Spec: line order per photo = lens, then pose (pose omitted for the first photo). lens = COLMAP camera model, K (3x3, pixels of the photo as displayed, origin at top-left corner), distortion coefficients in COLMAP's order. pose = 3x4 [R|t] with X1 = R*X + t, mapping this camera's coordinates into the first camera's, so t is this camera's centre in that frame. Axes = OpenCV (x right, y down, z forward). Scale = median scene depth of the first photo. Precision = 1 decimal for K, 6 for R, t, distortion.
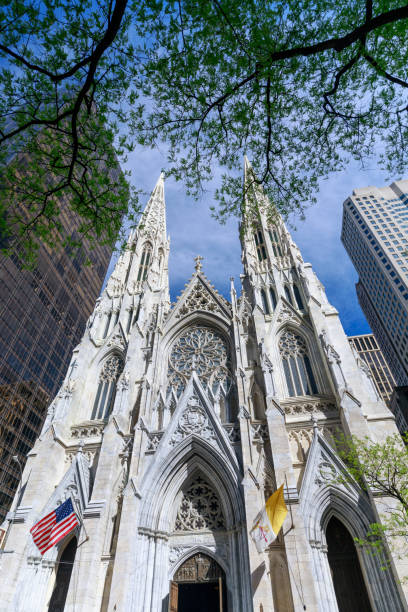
lens RADIAL K [[349.8, 0, 204.1], [0, 349.8, 307.0], [0, 0, 1]] dist [-0.000703, 0.000084]
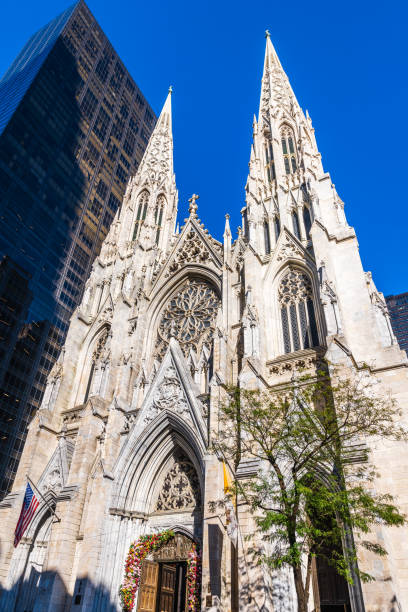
lens RADIAL K [[424.5, 0, 202.7], [0, 424.5, 323.9], [0, 0, 1]] dist [-0.000893, -0.000534]
pose [[0.954888, -0.142213, -0.260698, 0.311326], [0.180338, 0.975164, 0.128581, 0.030007], [0.235937, -0.169794, 0.956820, 0.033056]]
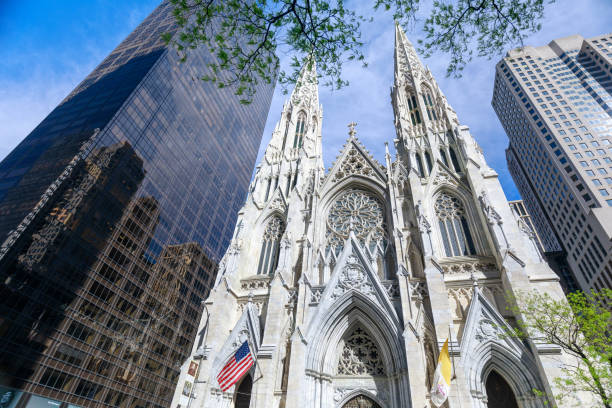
lens RADIAL K [[327.5, 0, 309.9], [0, 327.5, 205.6], [0, 0, 1]] dist [0.004003, -0.000002]
pose [[0.993232, -0.000286, -0.116150, -0.040058], [0.010630, 0.996024, 0.088453, 0.017199], [0.115663, -0.089089, 0.989285, 0.016240]]
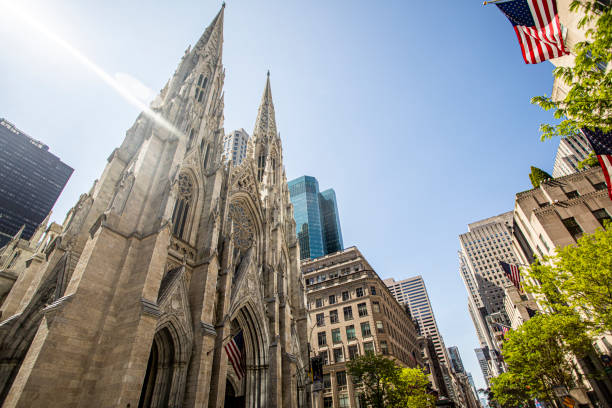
lens RADIAL K [[305.9, 0, 308.1], [0, 305.9, 207.3], [0, 0, 1]] dist [-0.066490, 0.032342]
pose [[0.261527, 0.586586, 0.766499, -0.906523], [-0.643010, 0.698134, -0.314875, 0.298506], [-0.719820, -0.410519, 0.559762, 0.287312]]
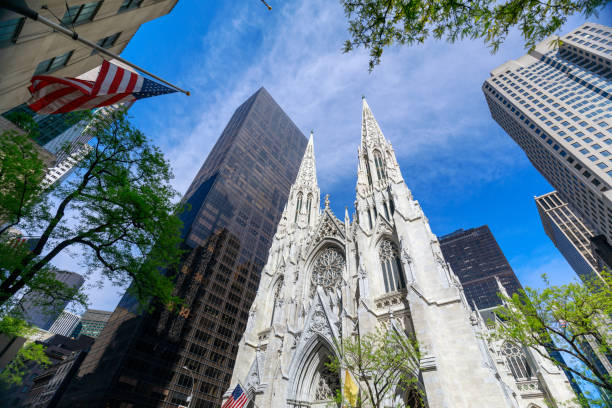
lens RADIAL K [[270.0, 0, 310.8], [0, 270.0, 205.2], [0, 0, 1]] dist [0.002453, 0.000208]
pose [[0.897676, -0.276915, -0.342776, 0.411495], [0.266194, 0.960679, -0.078974, -0.055342], [0.351166, -0.020352, 0.936092, -0.051420]]
